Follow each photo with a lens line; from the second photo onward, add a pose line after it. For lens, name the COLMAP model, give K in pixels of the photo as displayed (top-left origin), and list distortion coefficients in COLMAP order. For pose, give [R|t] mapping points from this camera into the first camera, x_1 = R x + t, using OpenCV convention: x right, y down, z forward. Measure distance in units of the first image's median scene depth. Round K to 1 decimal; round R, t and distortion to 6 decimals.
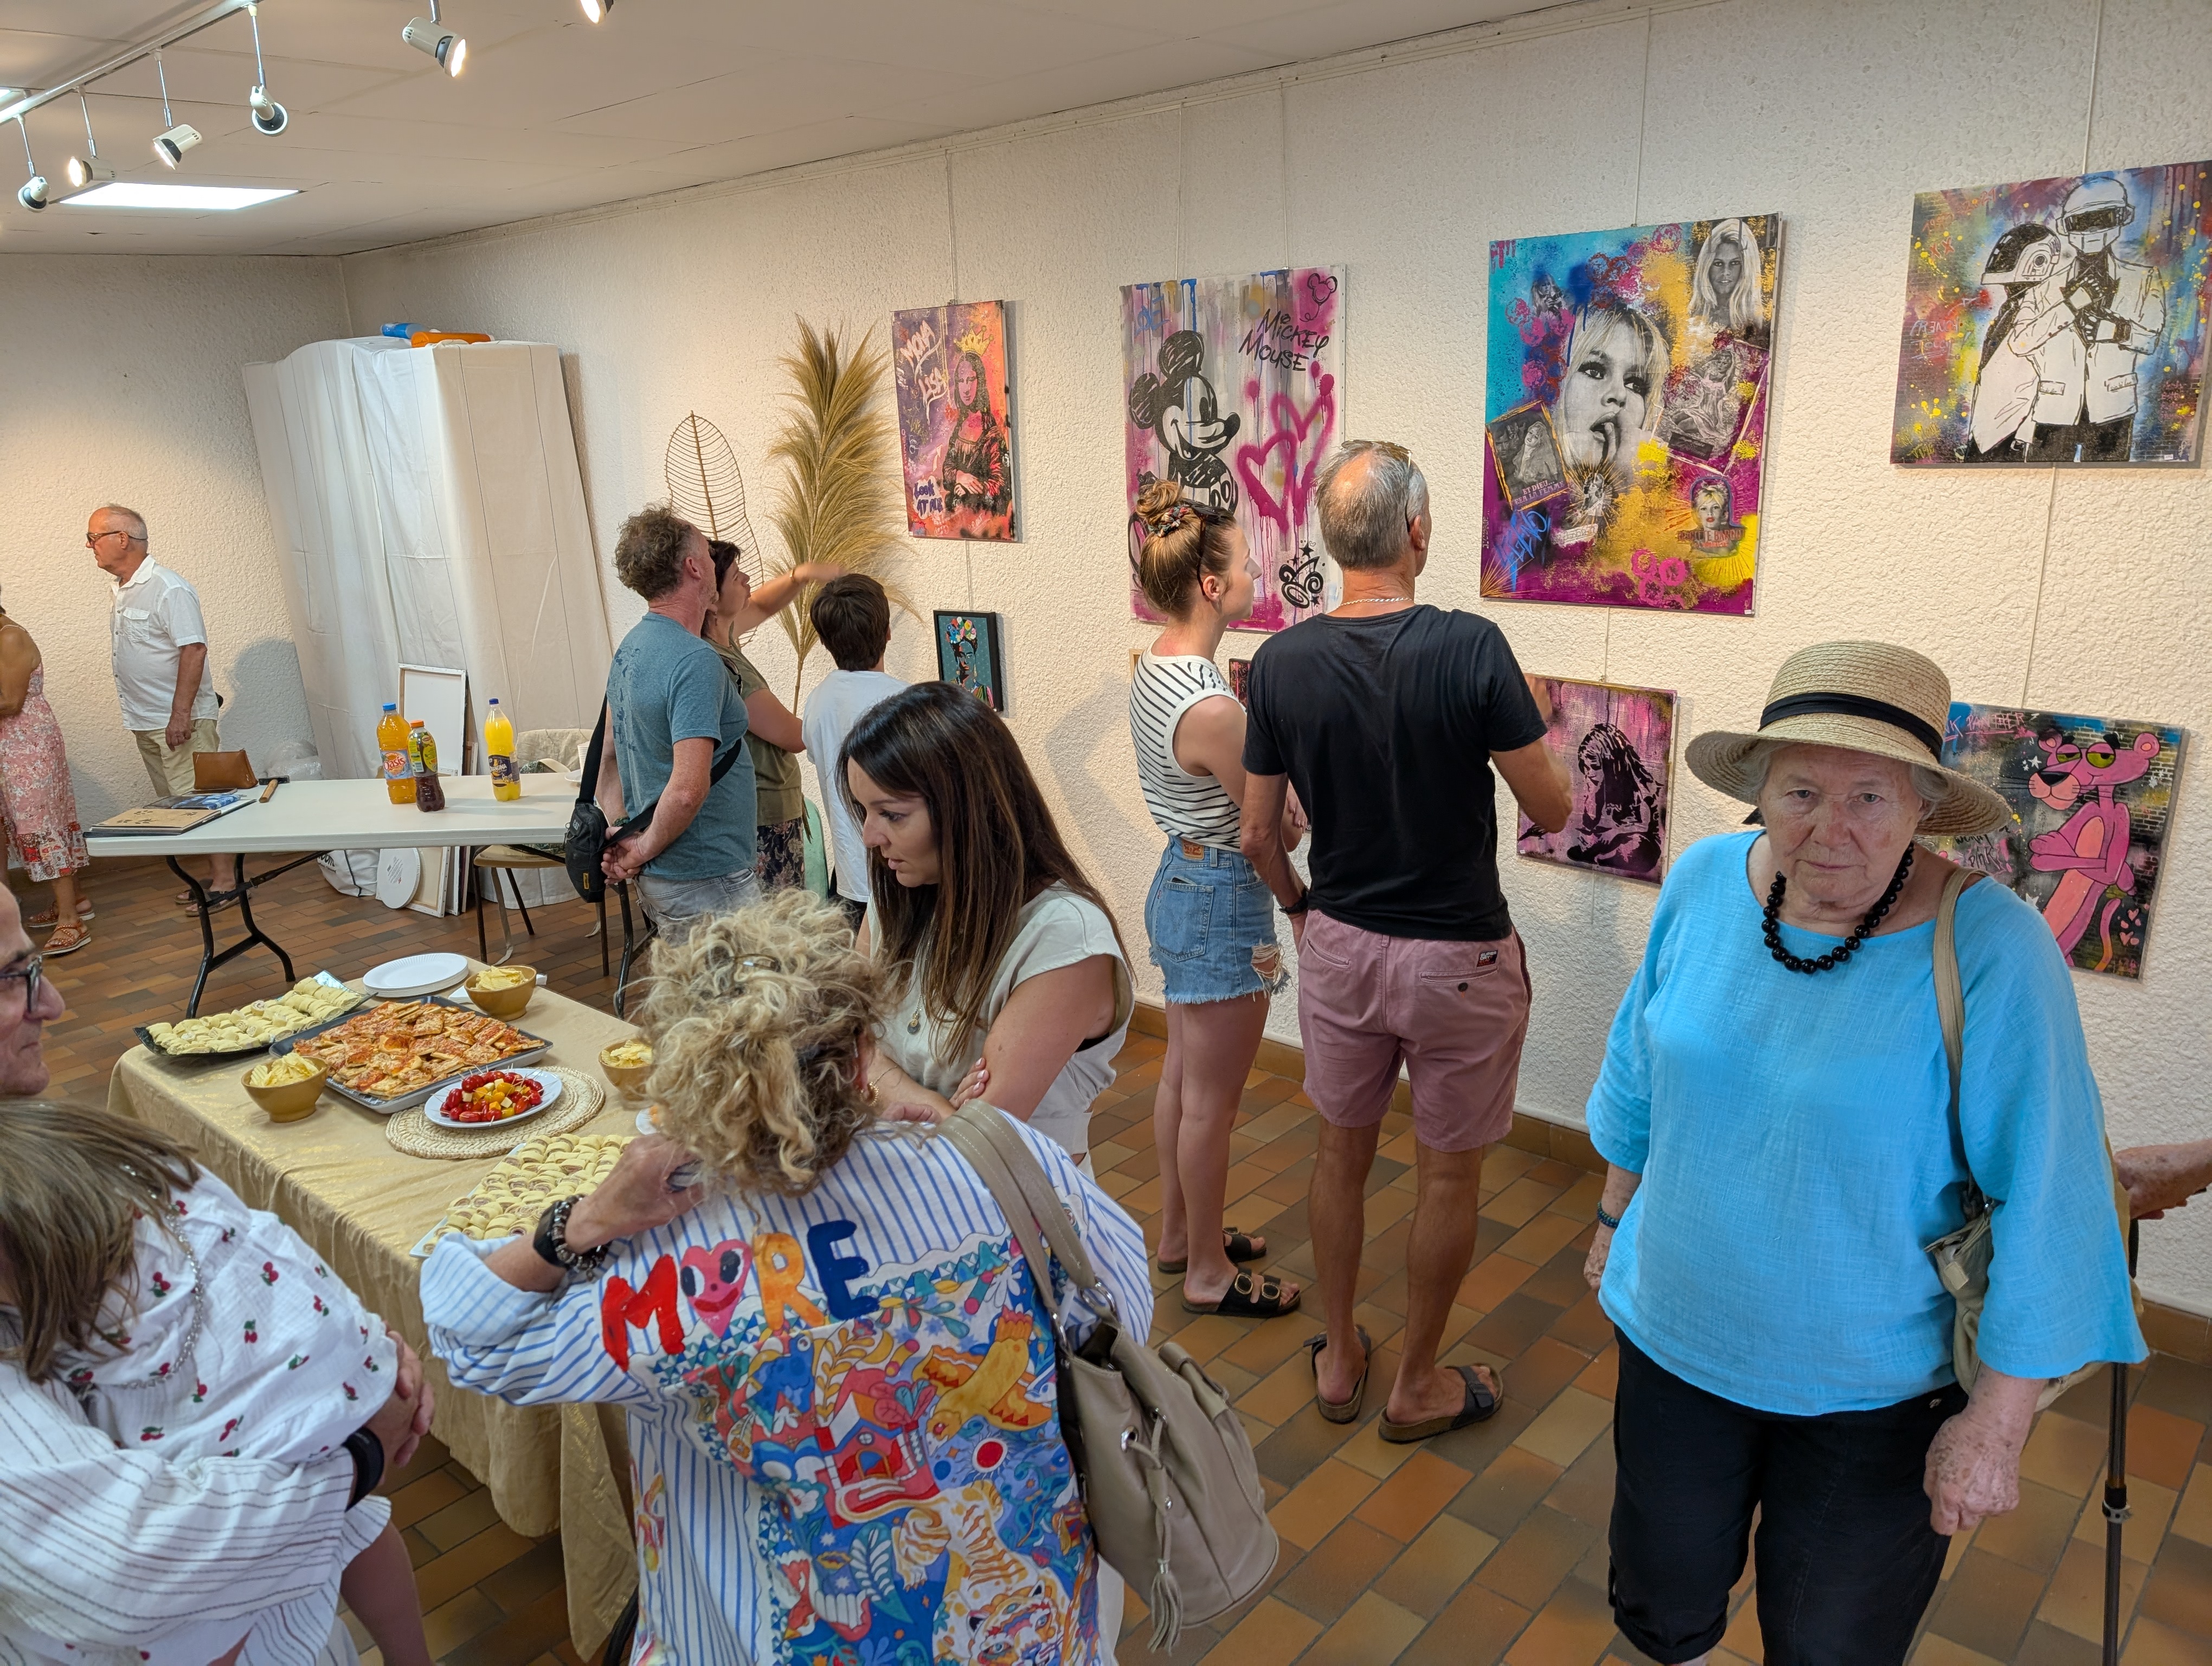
lens RADIAL K [[1592.4, 0, 1088.4], [0, 1592.4, 842.3], [0, 0, 1]] dist [0.011559, -0.010314]
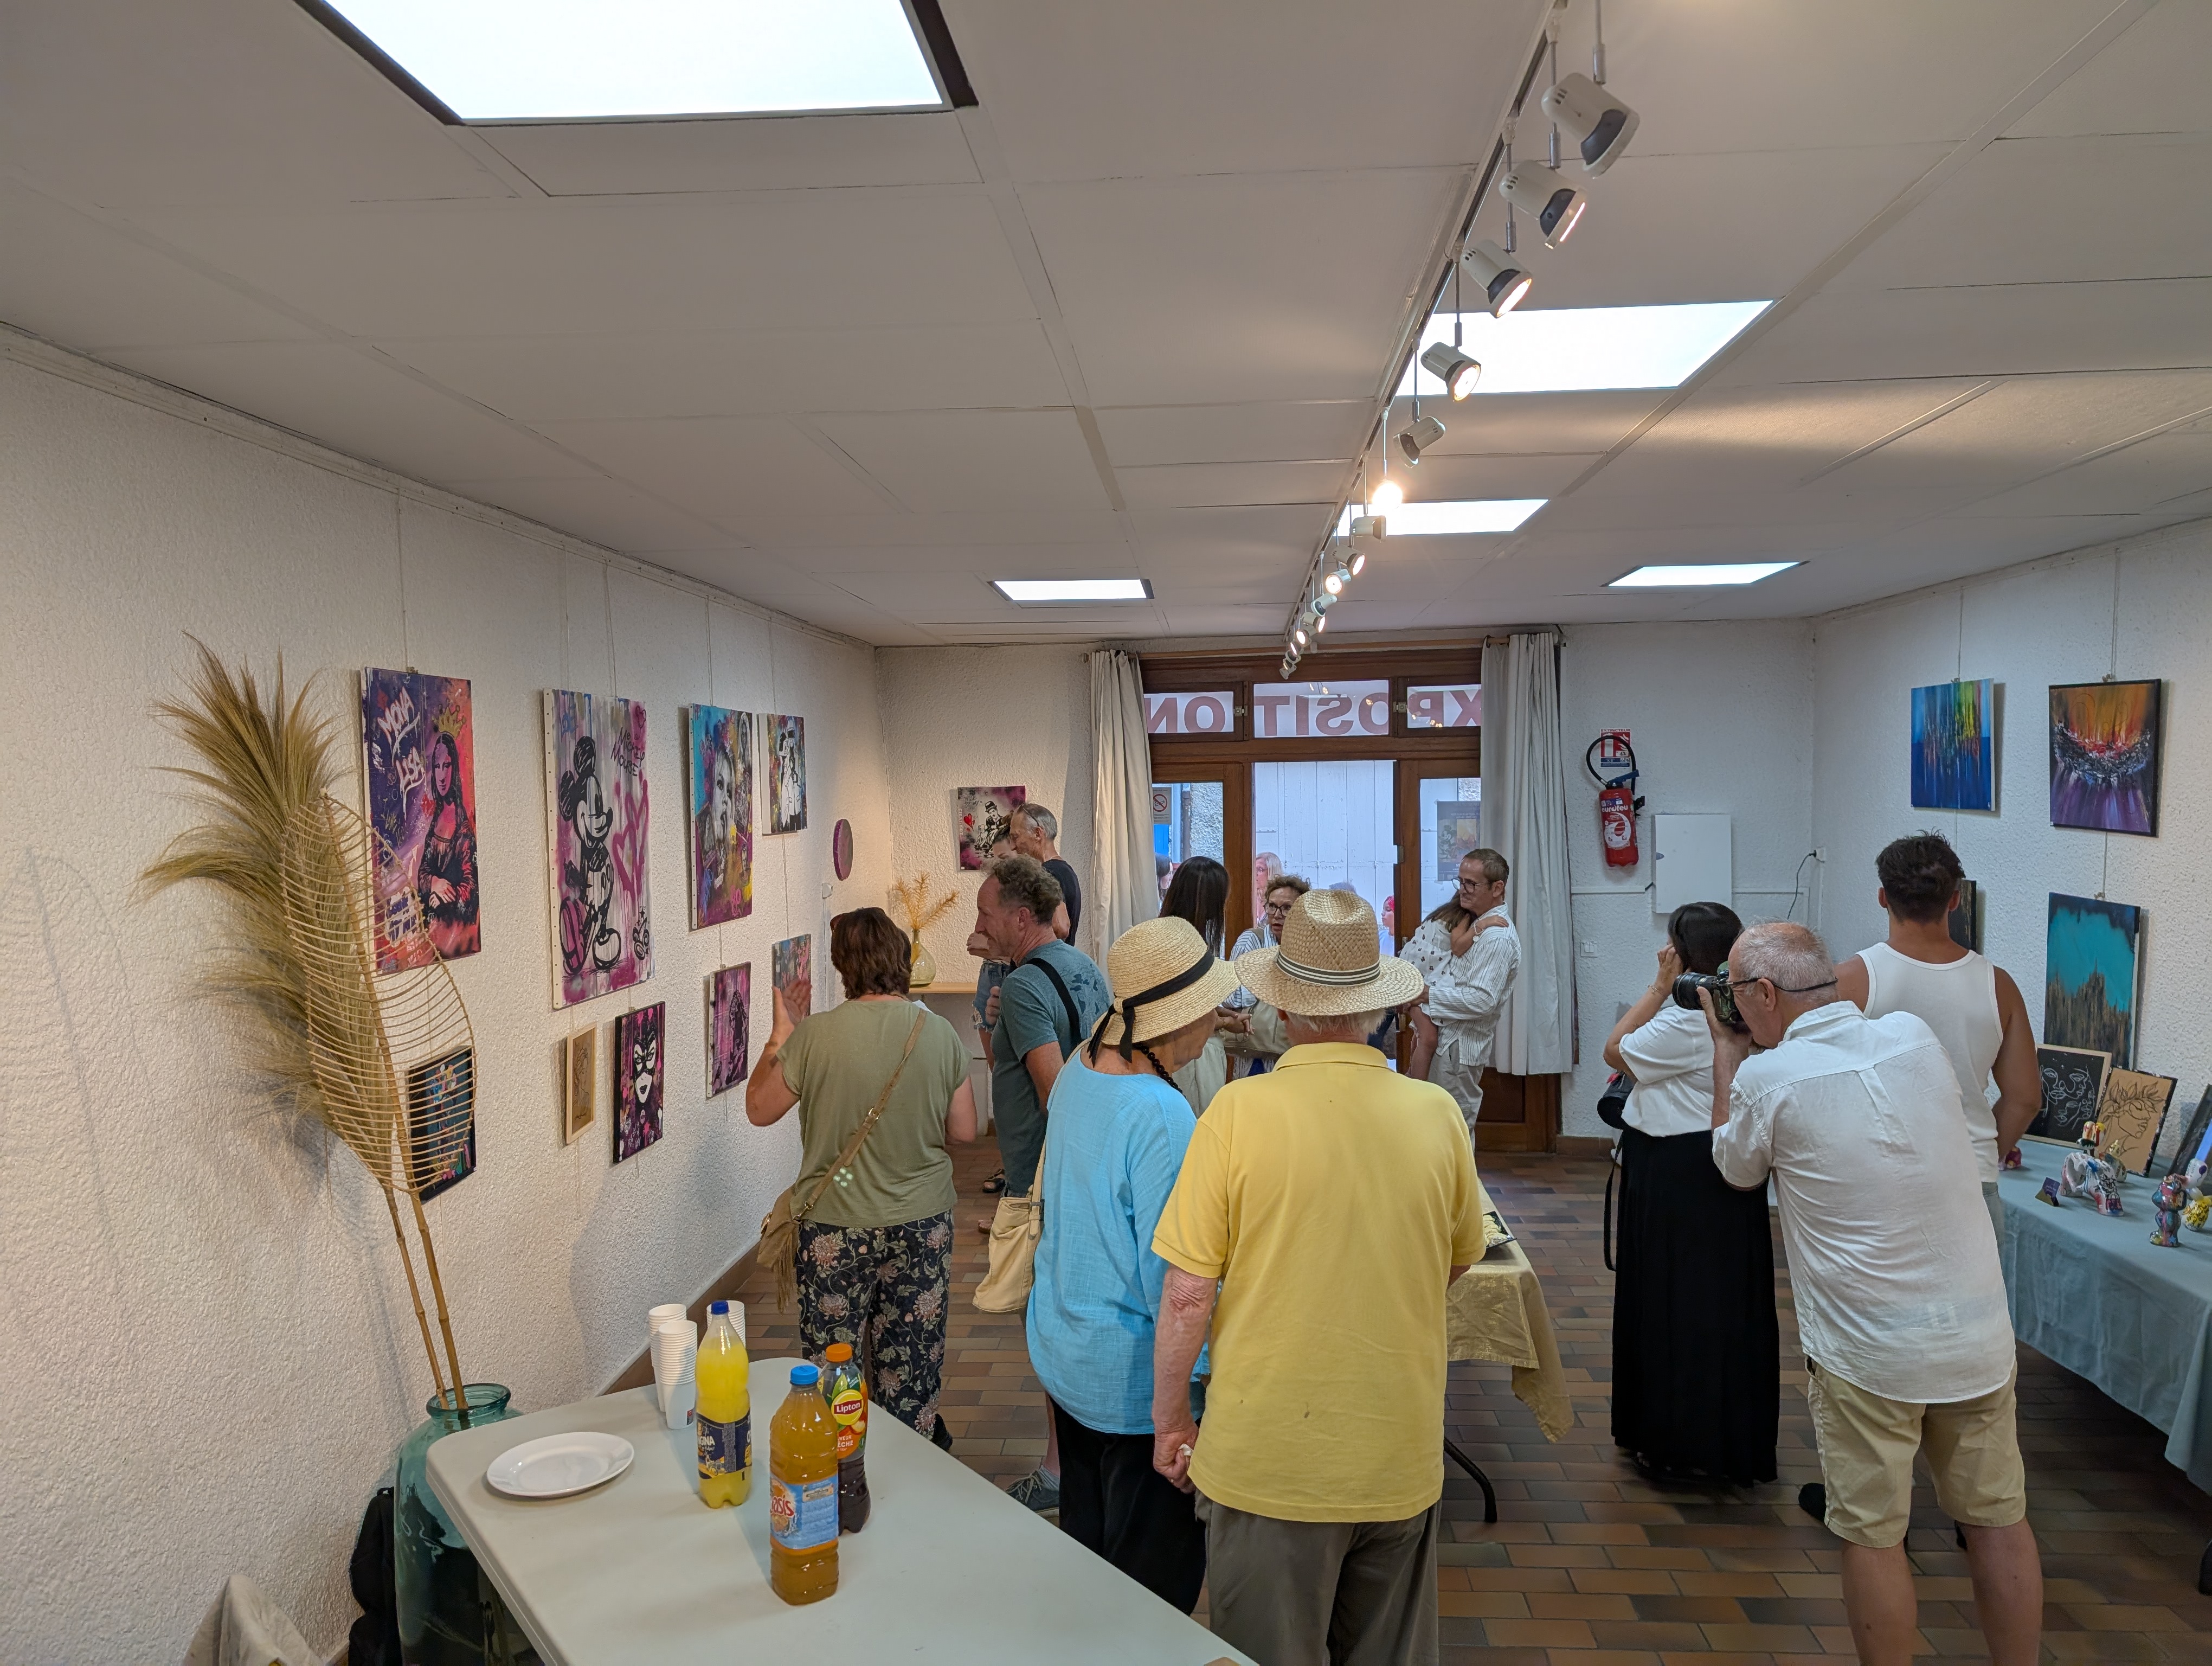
lens RADIAL K [[1592.4, 0, 1126.5], [0, 1592.4, 857.2], [0, 0, 1]] dist [0.011559, -0.010314]
pose [[-0.634960, 0.026412, 0.772094, -1.196731], [0.264950, 0.946247, 0.185522, -0.397018], [-0.725691, 0.322366, -0.607826, 1.636831]]
